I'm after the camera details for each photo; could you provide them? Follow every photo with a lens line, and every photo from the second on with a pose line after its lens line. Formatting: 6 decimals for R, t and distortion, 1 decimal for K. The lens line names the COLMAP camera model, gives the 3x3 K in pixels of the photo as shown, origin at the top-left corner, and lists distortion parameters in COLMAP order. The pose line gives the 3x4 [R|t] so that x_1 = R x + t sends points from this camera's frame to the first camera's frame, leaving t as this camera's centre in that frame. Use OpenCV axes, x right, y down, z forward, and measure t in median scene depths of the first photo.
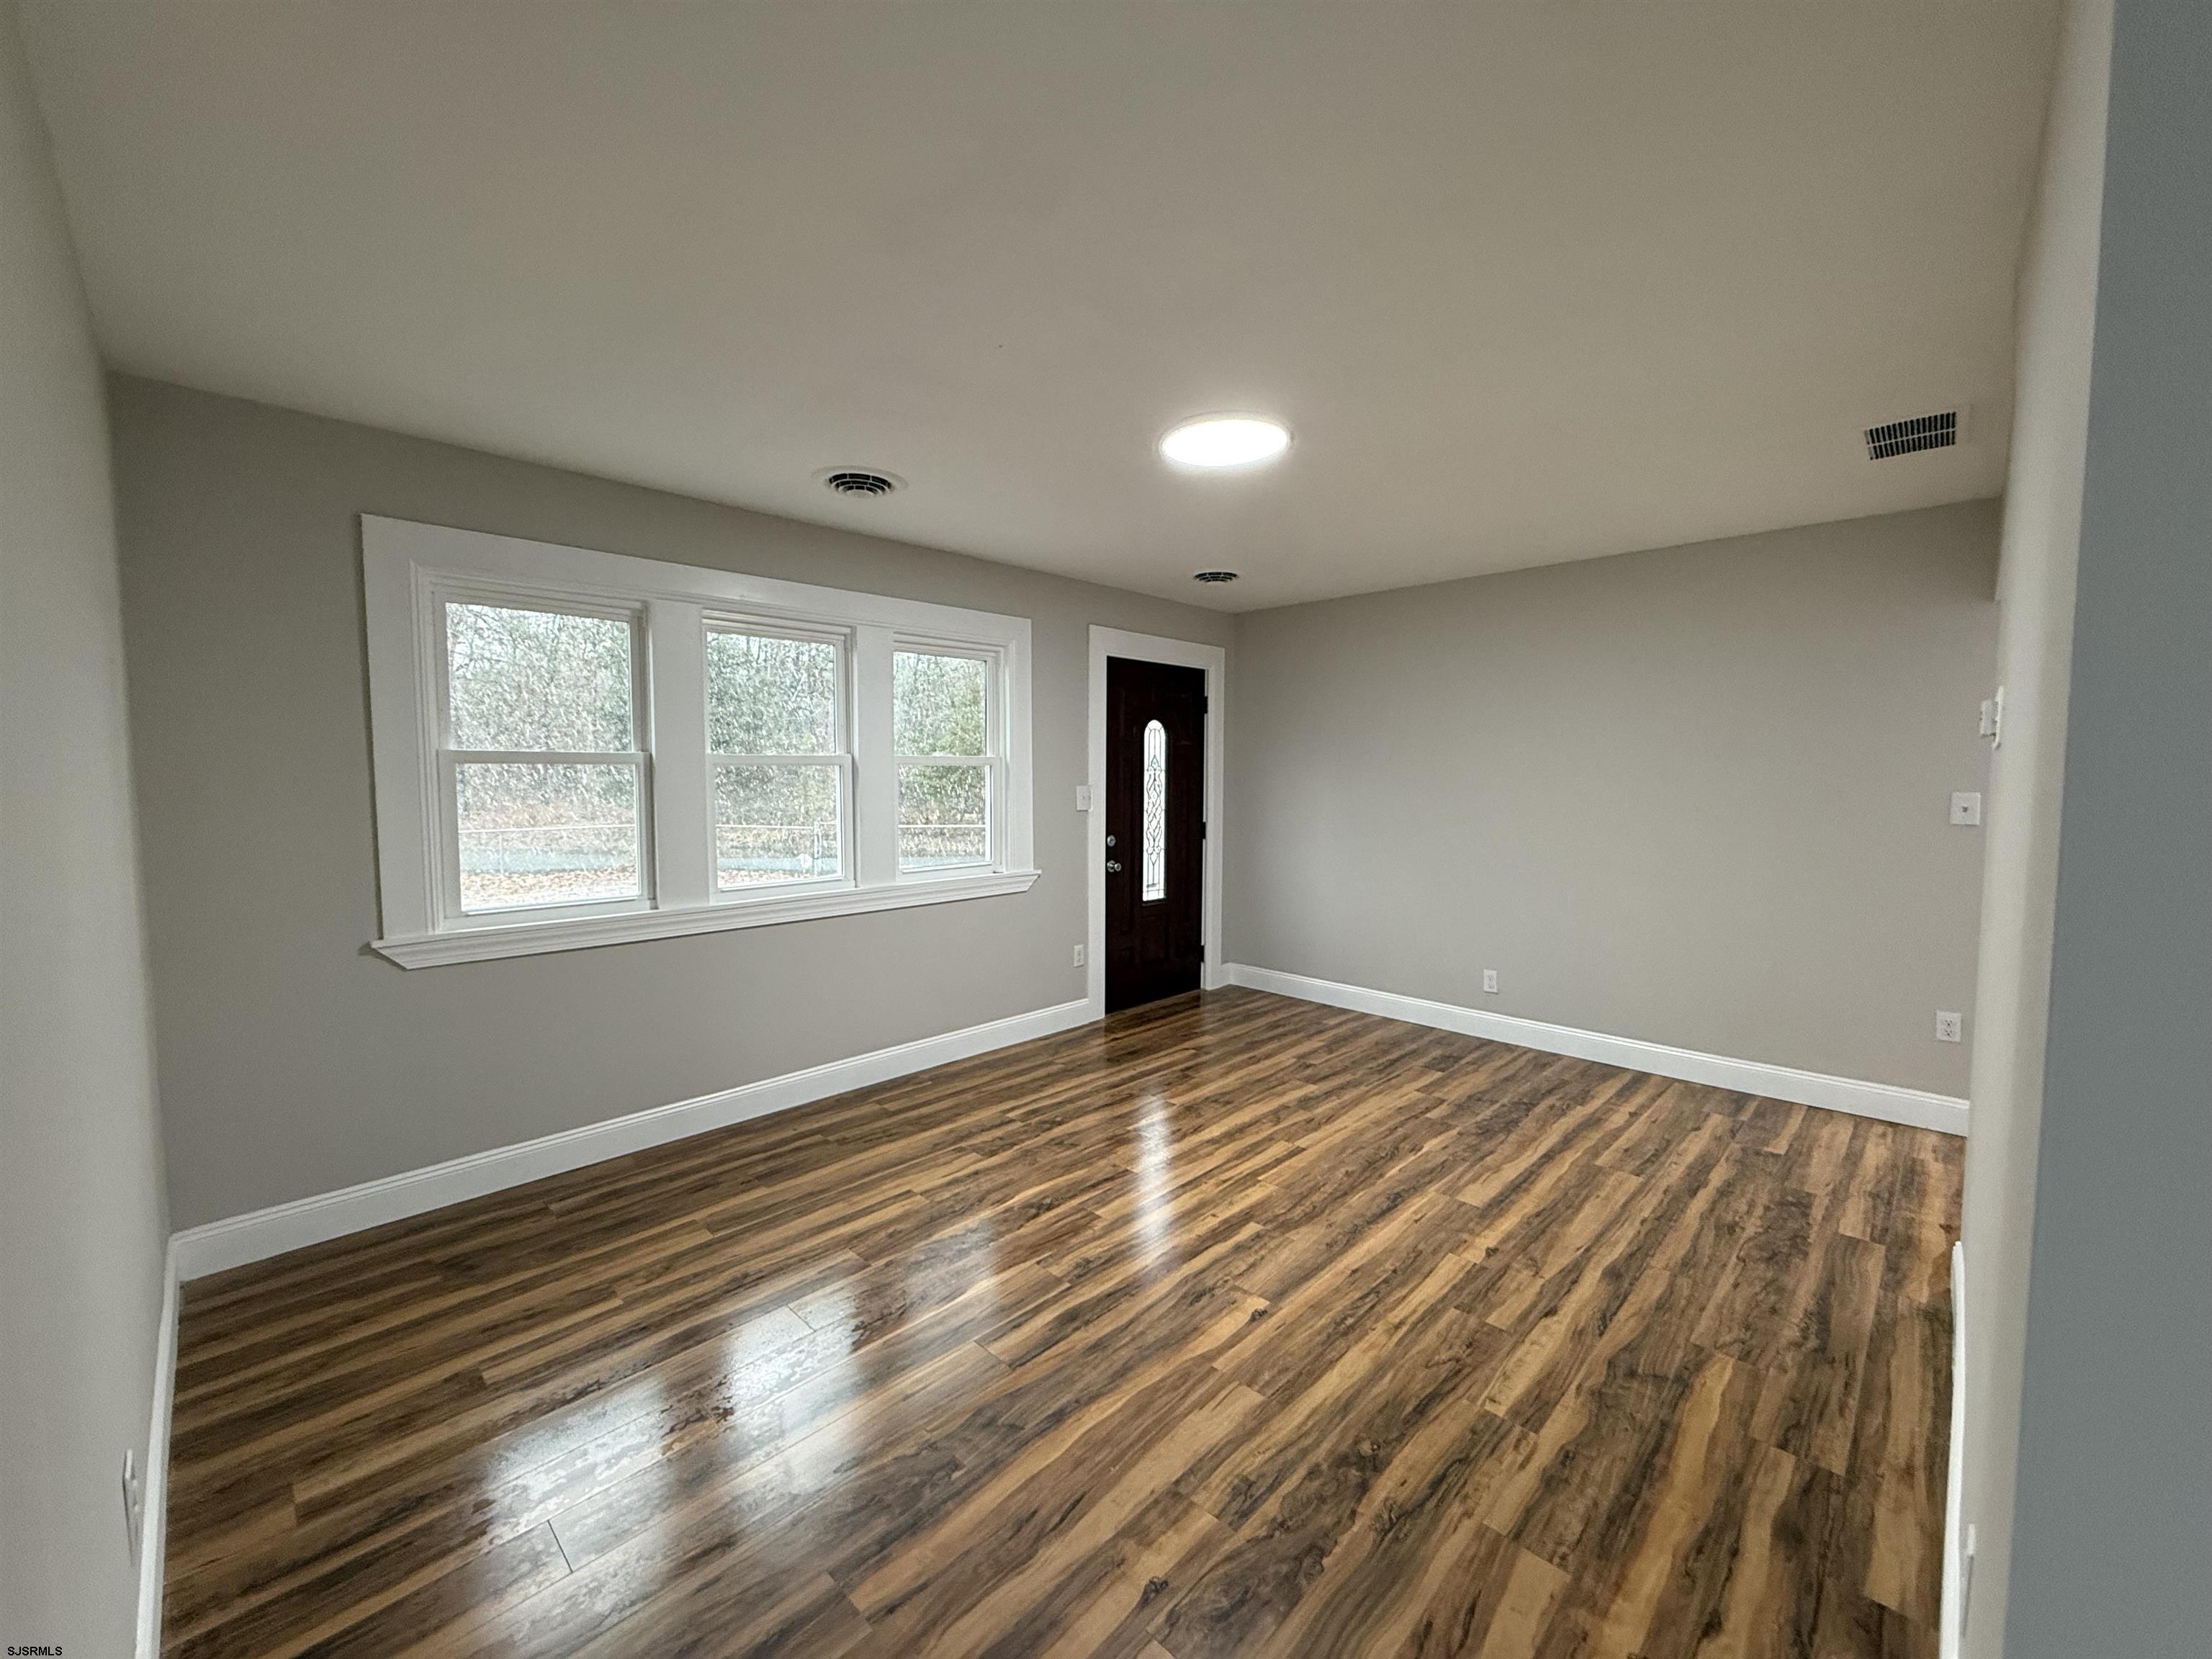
lens RADIAL K [[878.6, 0, 1101.4], [0, 878.6, 825.7], [0, 0, 1]] dist [-0.000522, 0.000133]
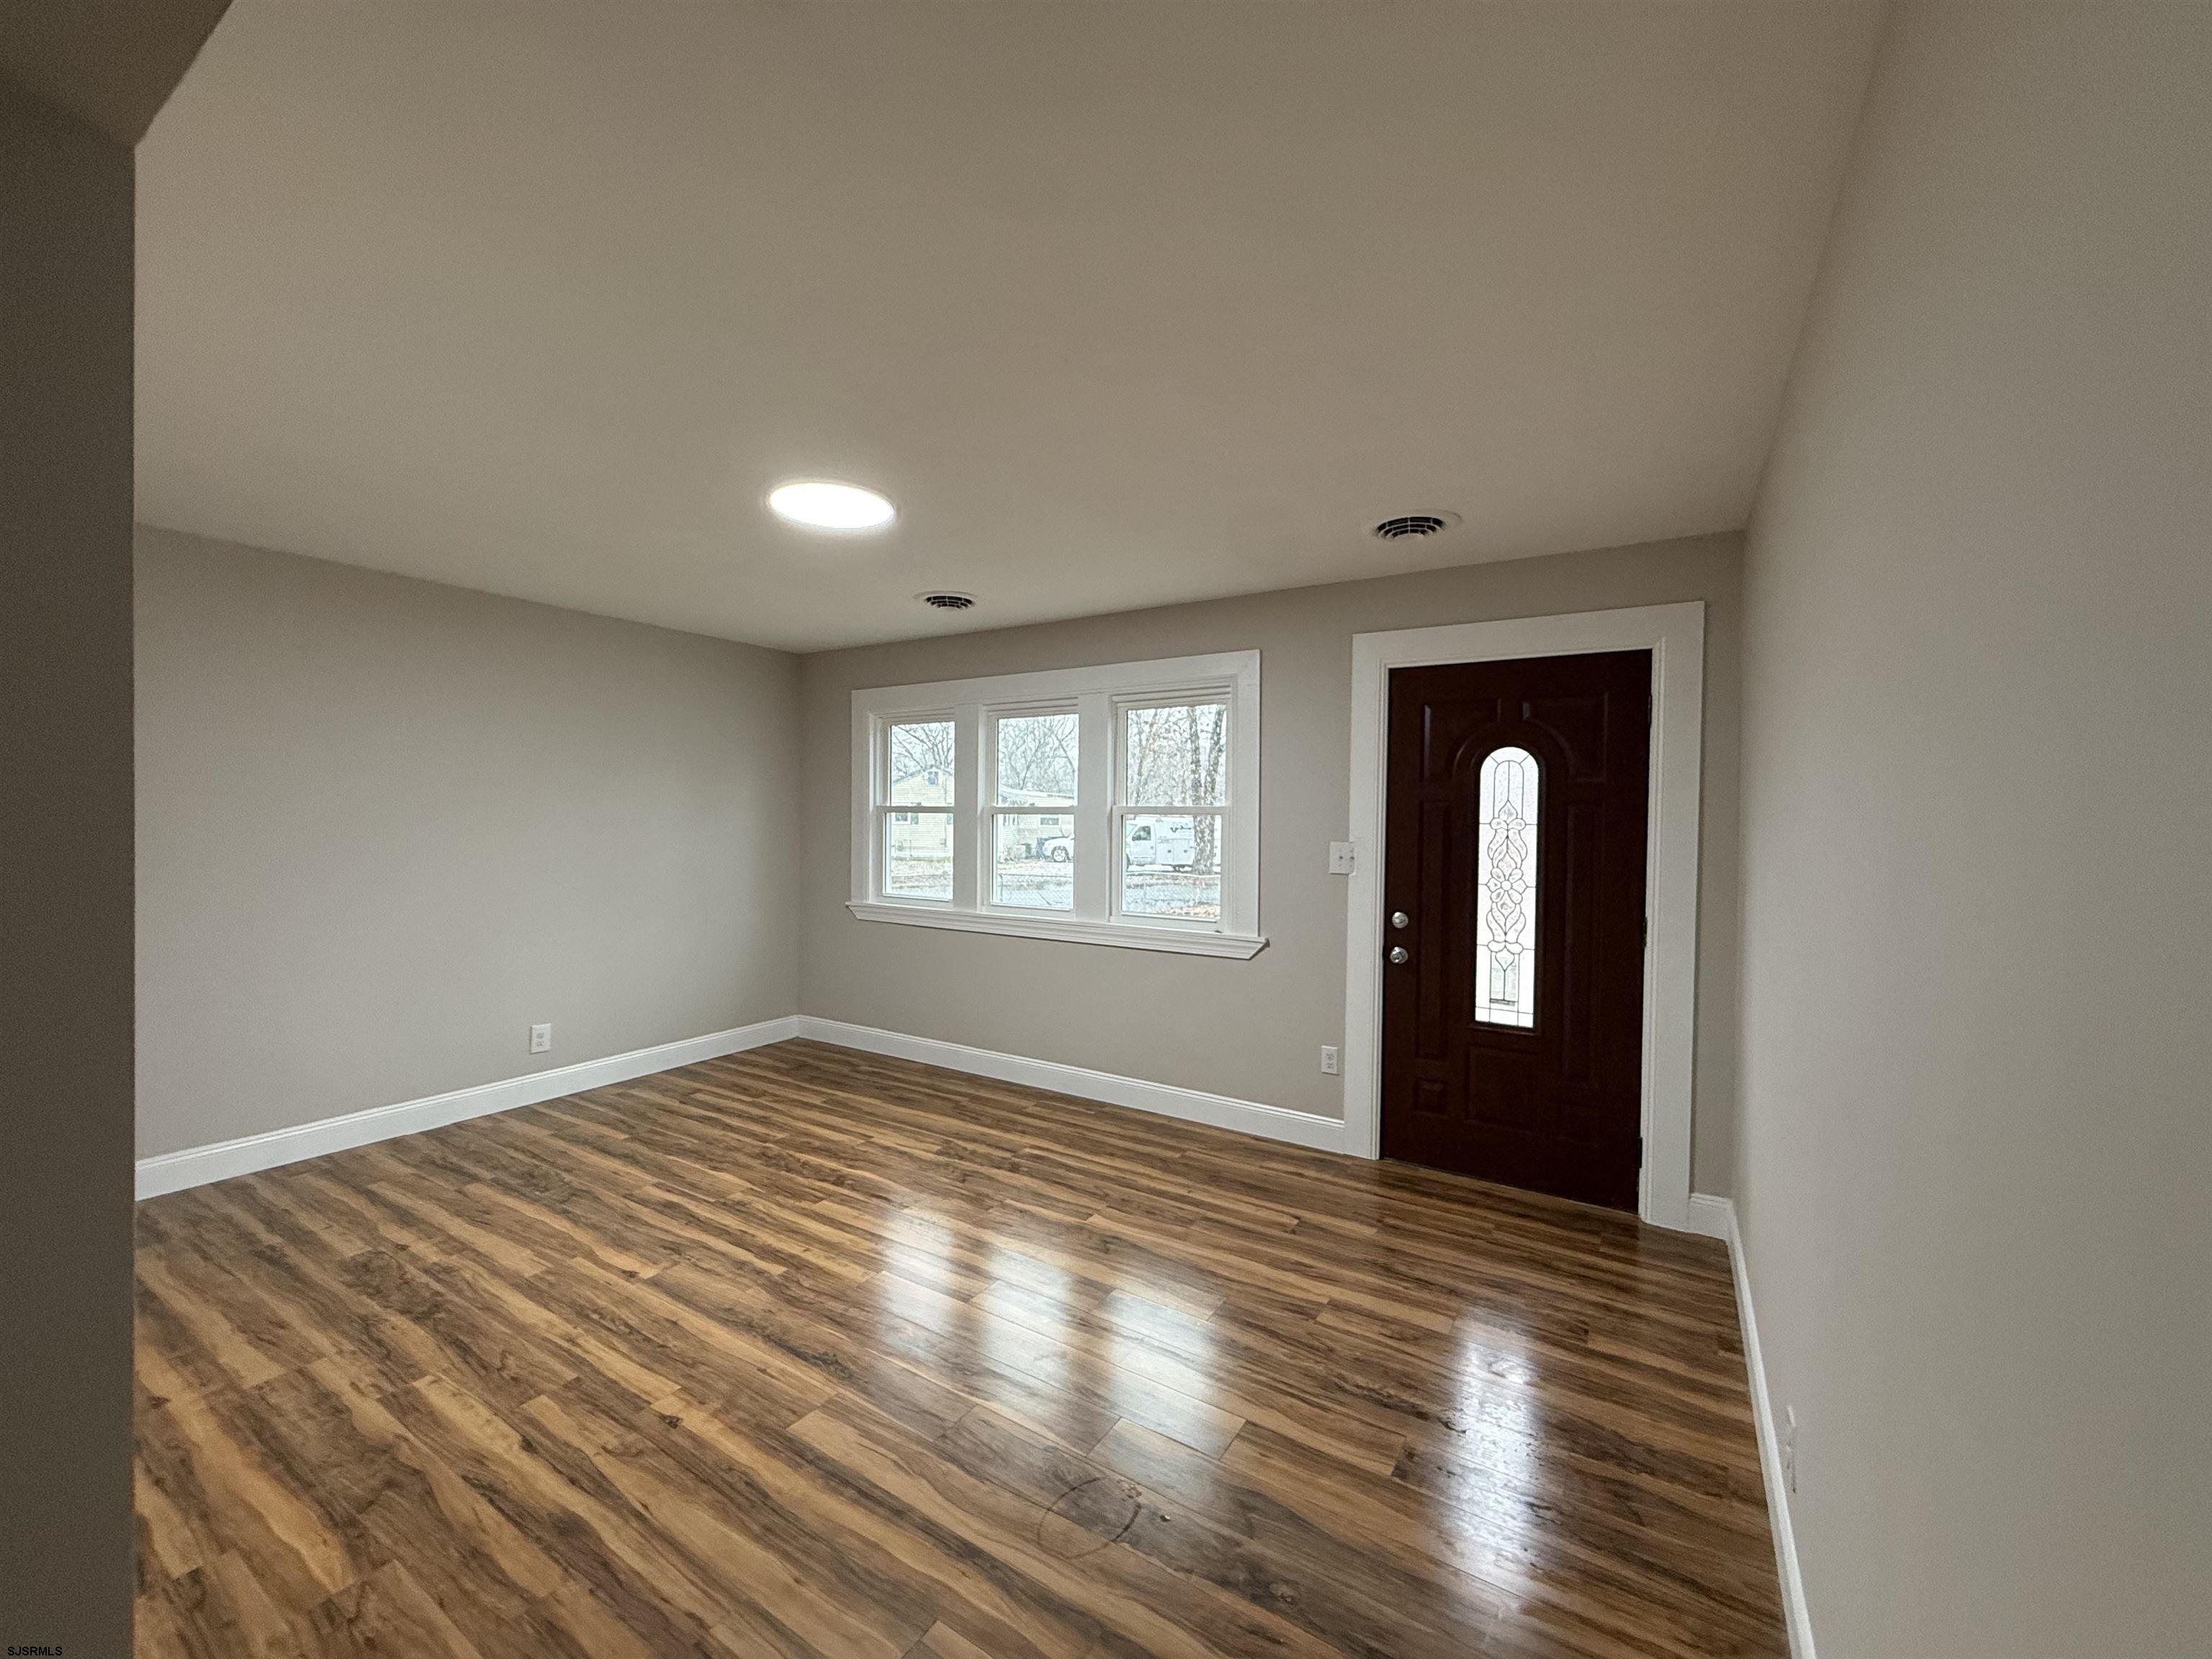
lens RADIAL K [[878.6, 0, 1101.4], [0, 878.6, 825.7], [0, 0, 1]] dist [-0.000522, 0.000133]
pose [[0.213512, 0.011623, -0.976871, 1.158796], [-0.071527, 0.997432, -0.003766, -0.069857], [0.974319, 0.070677, 0.213795, 1.044750]]
